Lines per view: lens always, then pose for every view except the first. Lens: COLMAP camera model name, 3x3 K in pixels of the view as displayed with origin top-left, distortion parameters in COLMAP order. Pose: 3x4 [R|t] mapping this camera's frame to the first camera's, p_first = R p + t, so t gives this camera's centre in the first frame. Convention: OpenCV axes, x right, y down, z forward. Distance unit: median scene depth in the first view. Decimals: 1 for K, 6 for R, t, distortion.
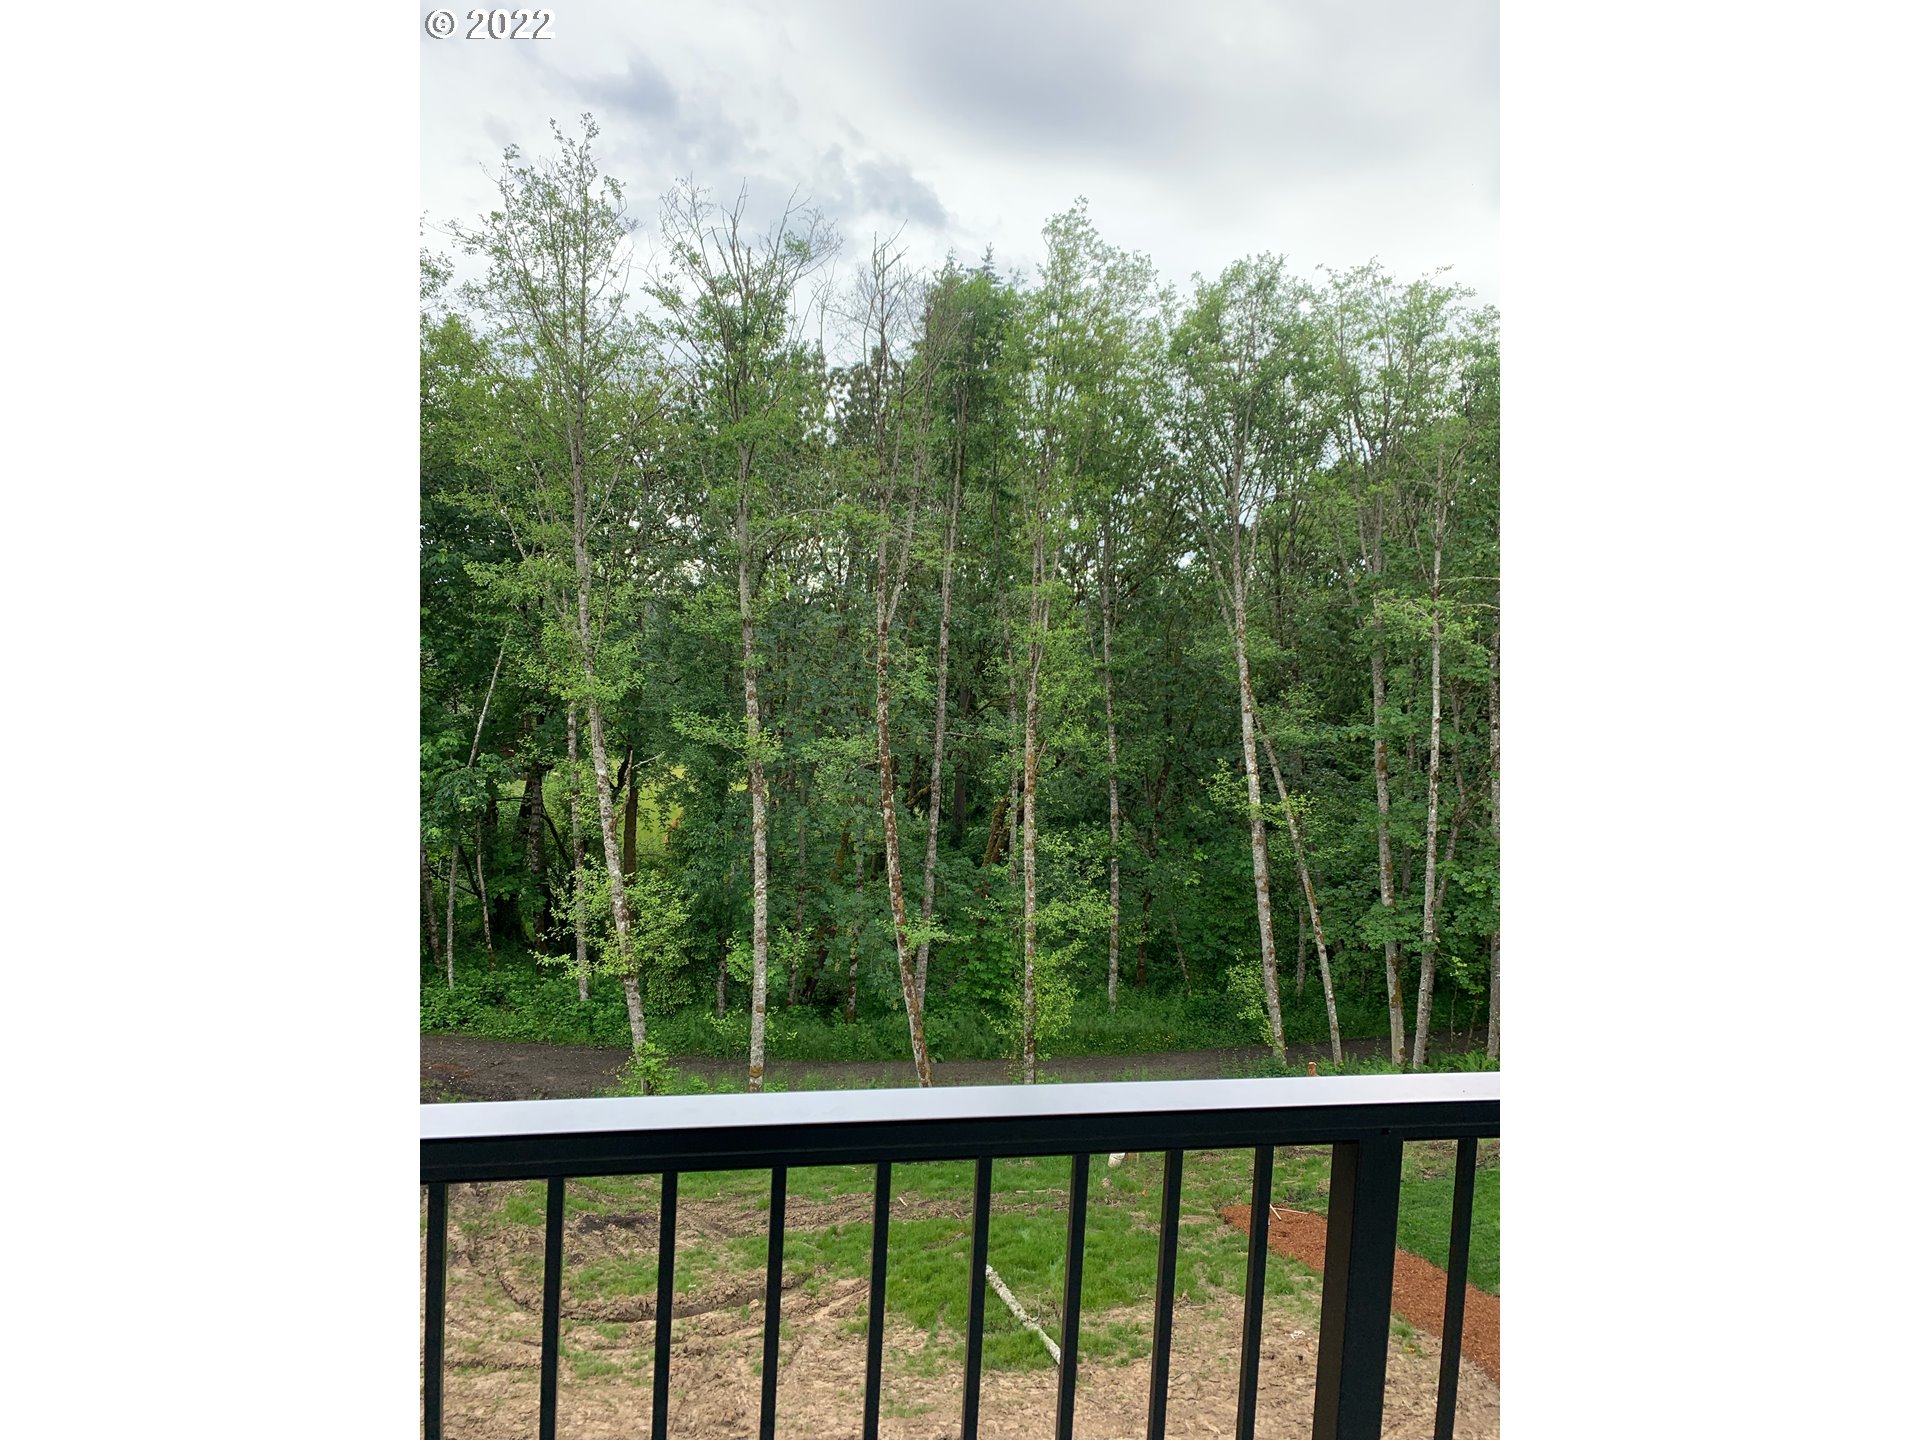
lens RADIAL K [[1101.4, 0, 959.6], [0, 1101.4, 717.8], [0, 0, 1]] dist [0.030832, 0.000774]
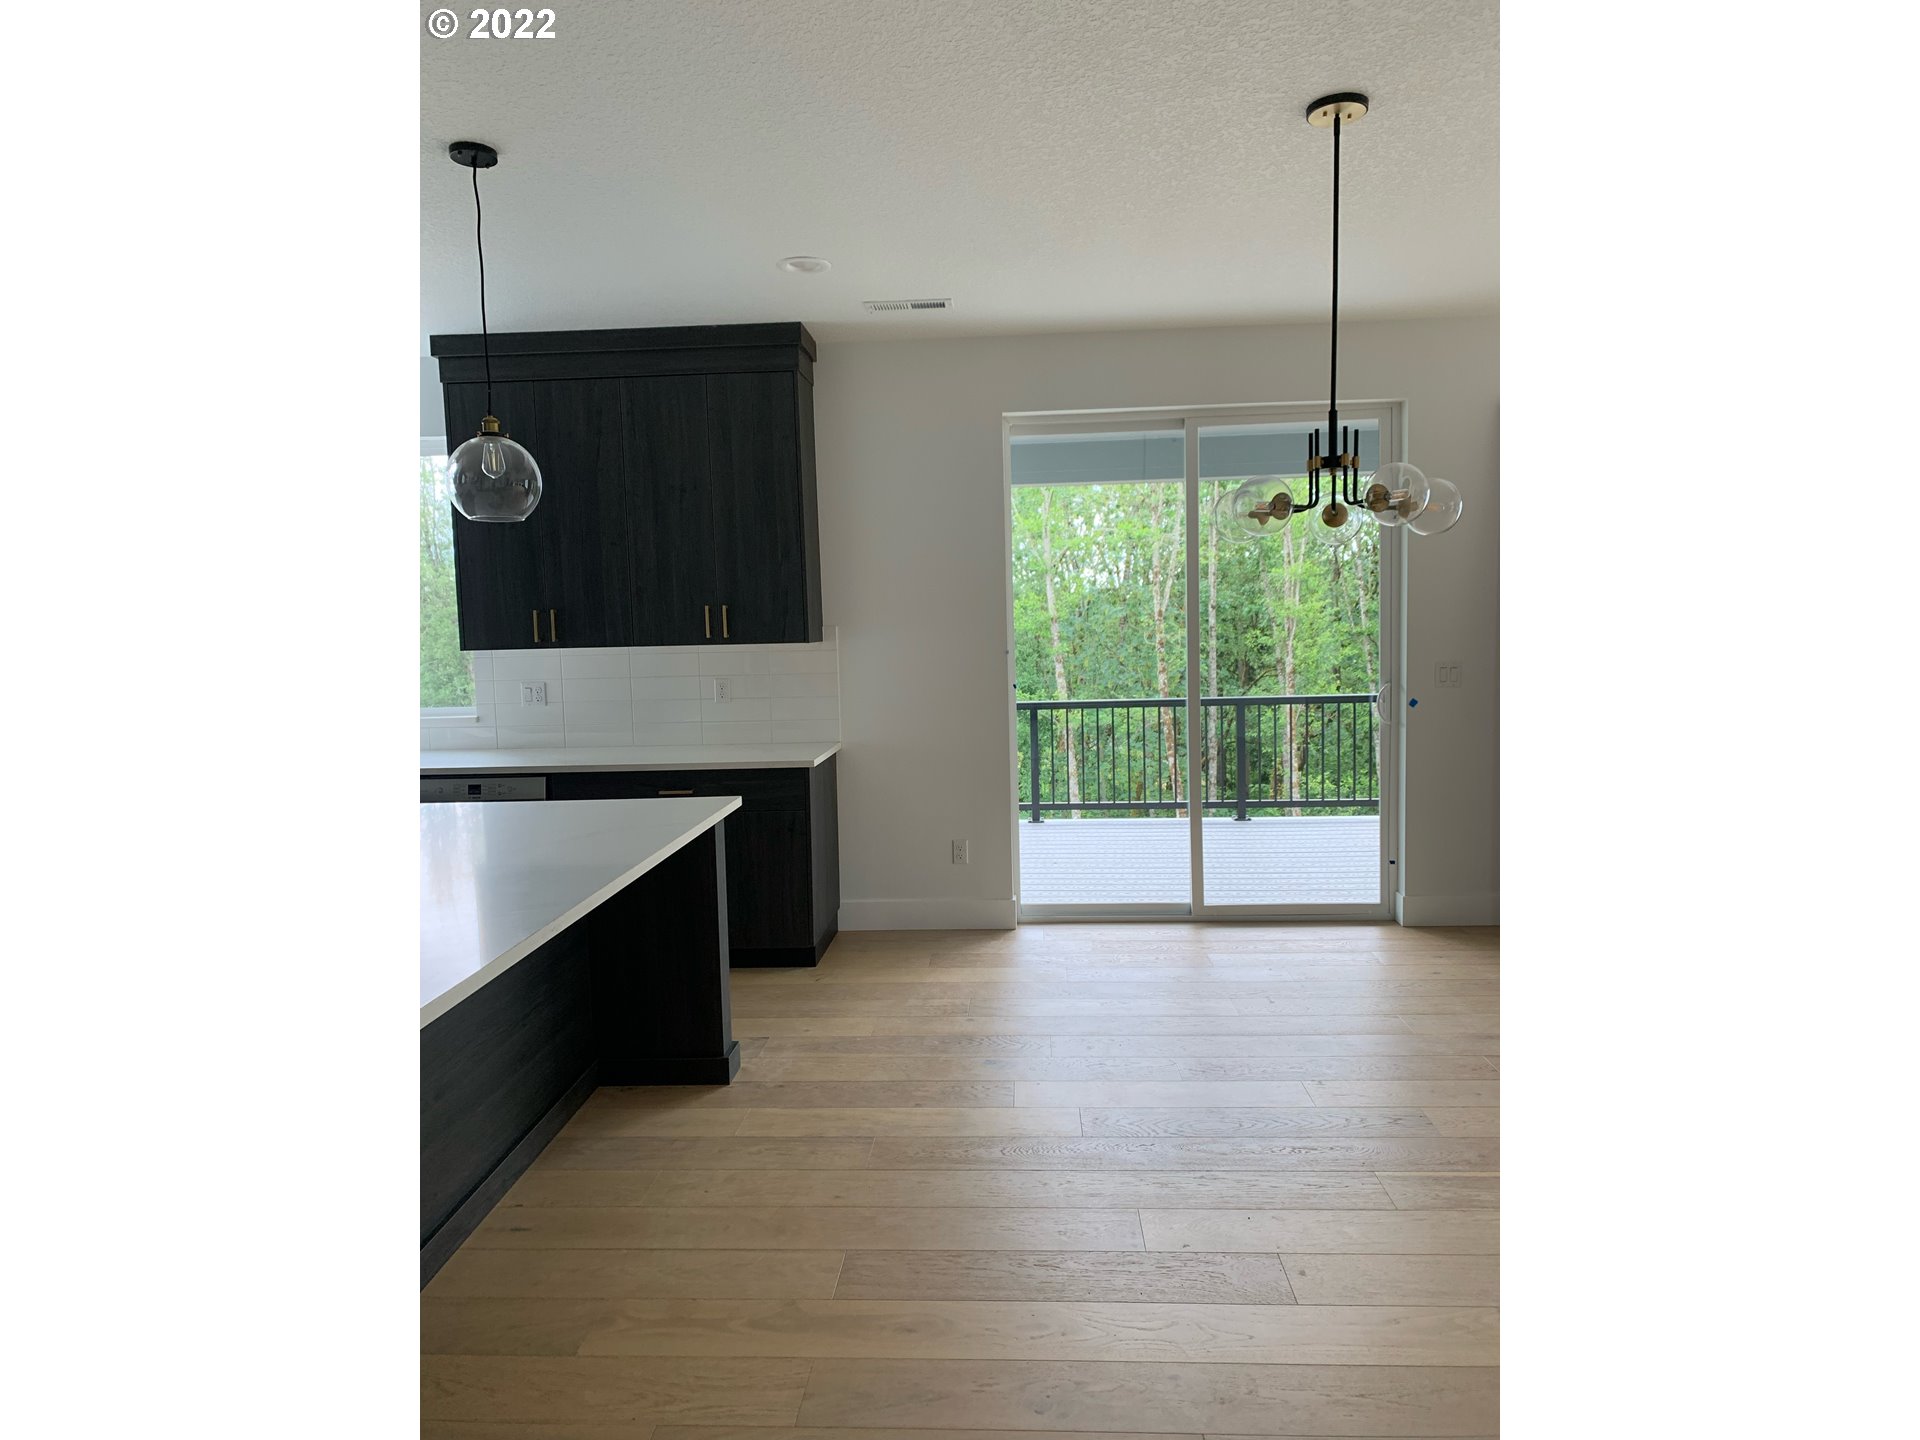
lens RADIAL K [[1101.4, 0, 953.7], [0, 1101.4, 718.2], [0, 0, 1]] dist [0.030832, 0.000774]
pose [[0.963434, -0.058137, -0.261563, 0.025047], [0.061280, 0.998113, 0.003871, 0.016037], [0.260844, -0.019758, 0.965179, -0.257085]]
